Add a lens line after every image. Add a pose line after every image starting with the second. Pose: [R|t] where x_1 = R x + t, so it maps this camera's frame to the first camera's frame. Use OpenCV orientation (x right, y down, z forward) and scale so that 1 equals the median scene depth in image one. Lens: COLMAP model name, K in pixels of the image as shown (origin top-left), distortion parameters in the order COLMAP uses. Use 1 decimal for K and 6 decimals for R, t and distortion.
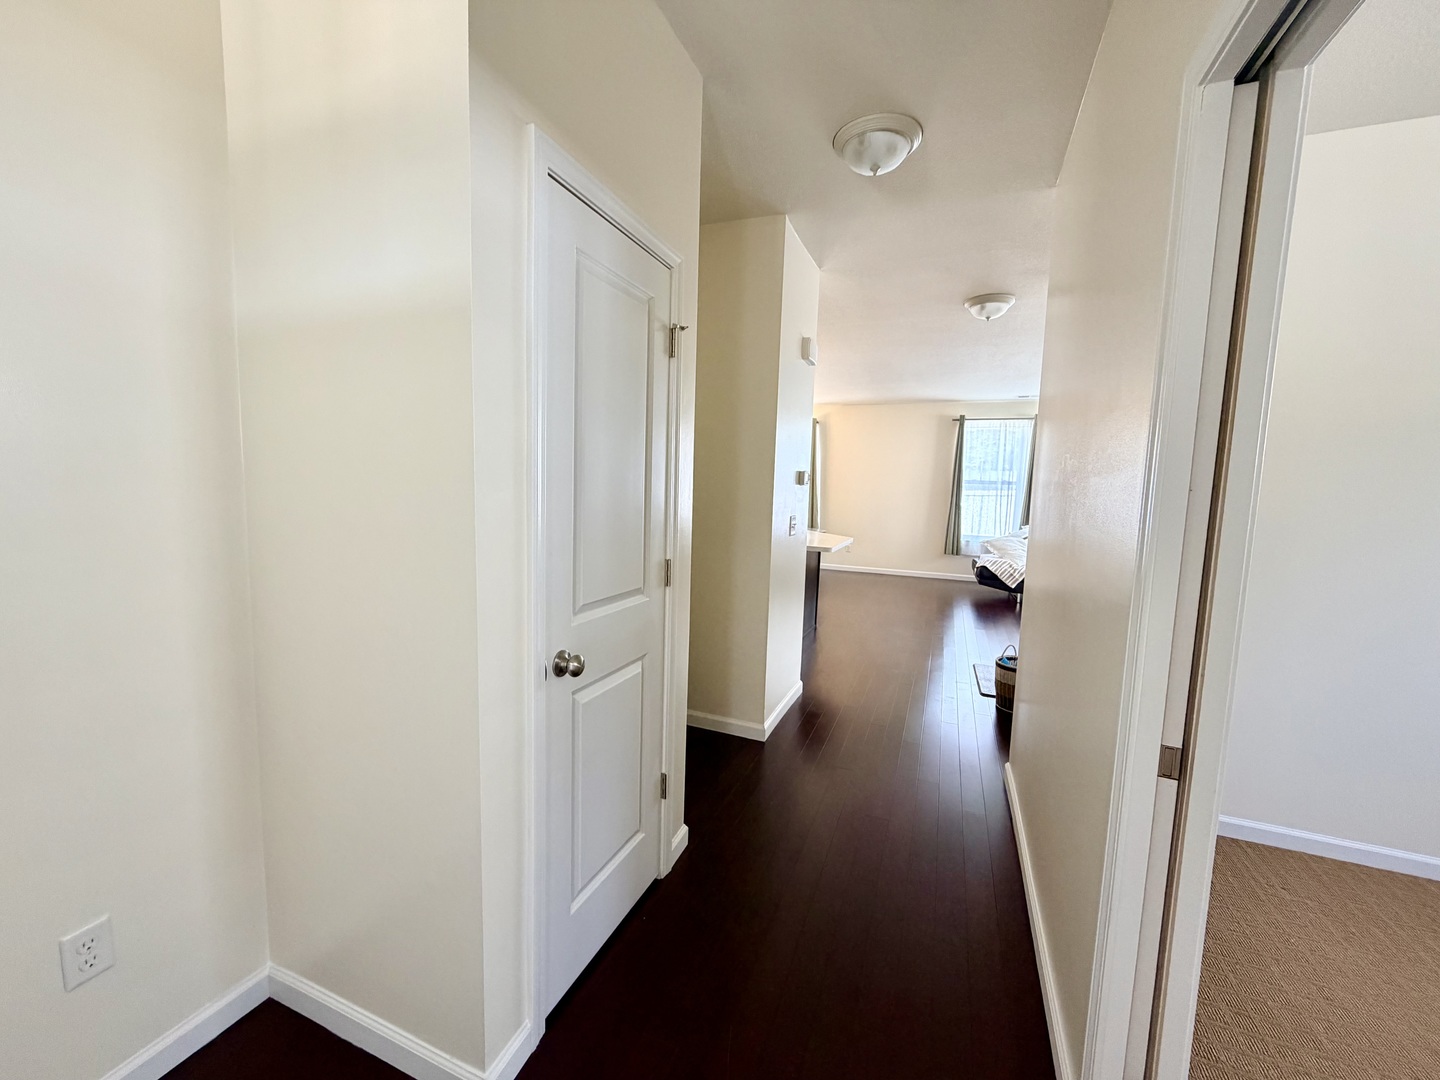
lens RADIAL K [[581.1, 0, 715.8], [0, 581.1, 547.2], [0, 0, 1]] dist [-0.000023, 0.000130]
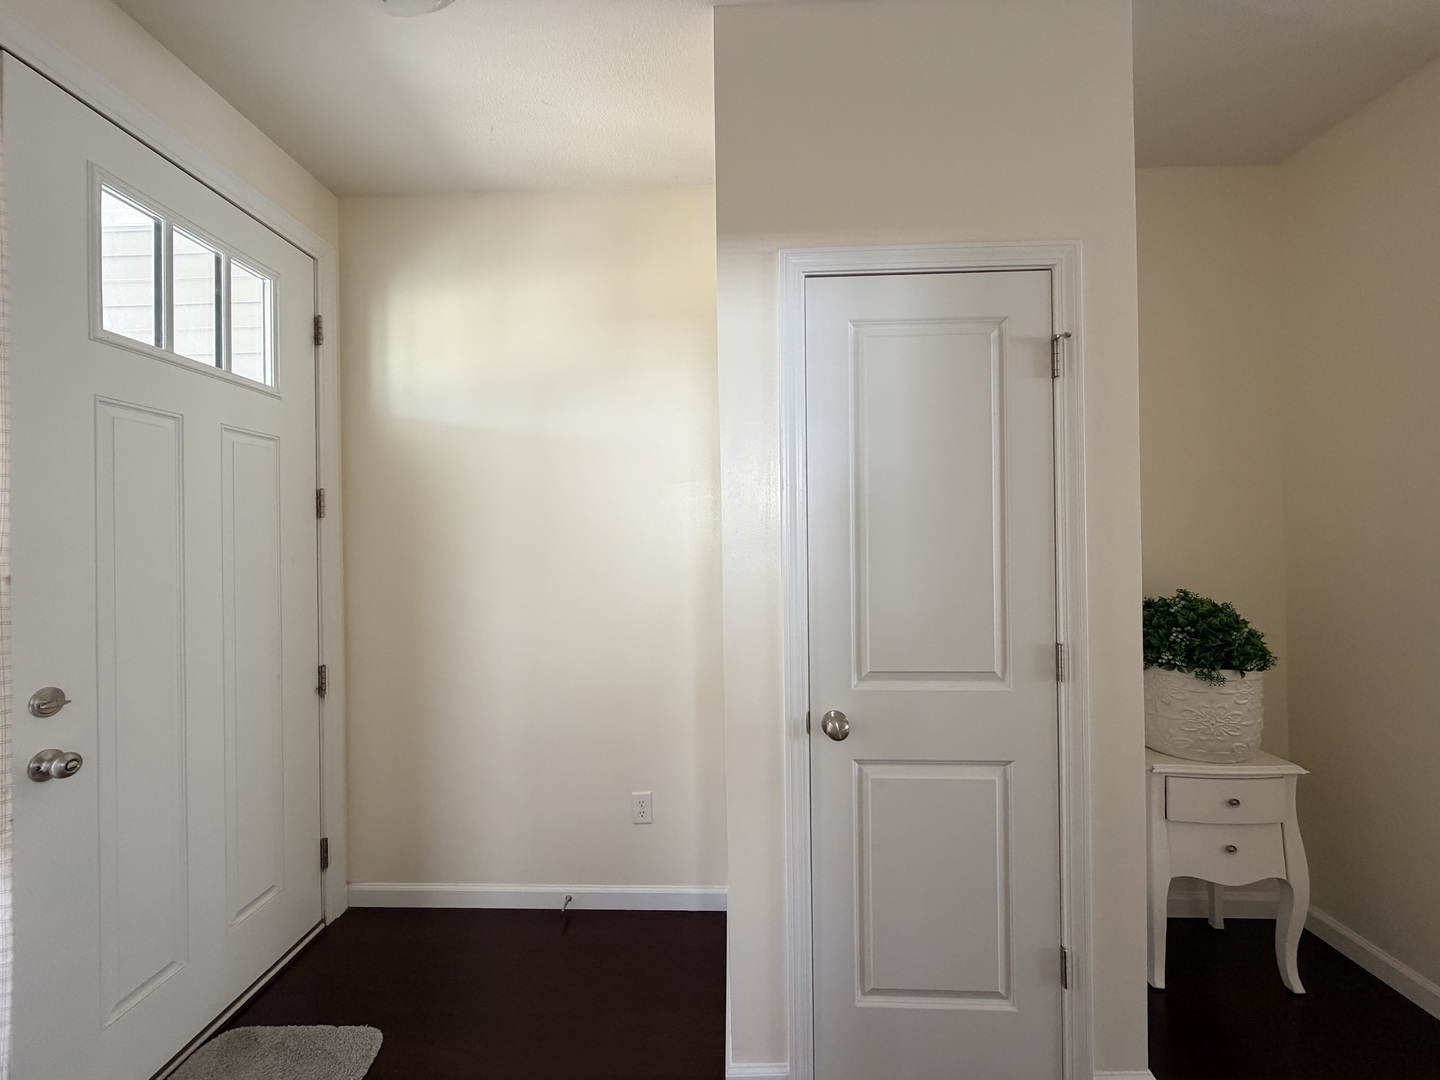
lens RADIAL K [[581.1, 0, 715.3], [0, 581.1, 539.5], [0, 0, 1]] dist [-0.000023, 0.000130]
pose [[0.339412, -0.030486, -0.940143, 0.582830], [-0.078584, 0.995062, -0.060637, -0.038864], [0.937349, 0.094461, 0.335341, 0.411965]]
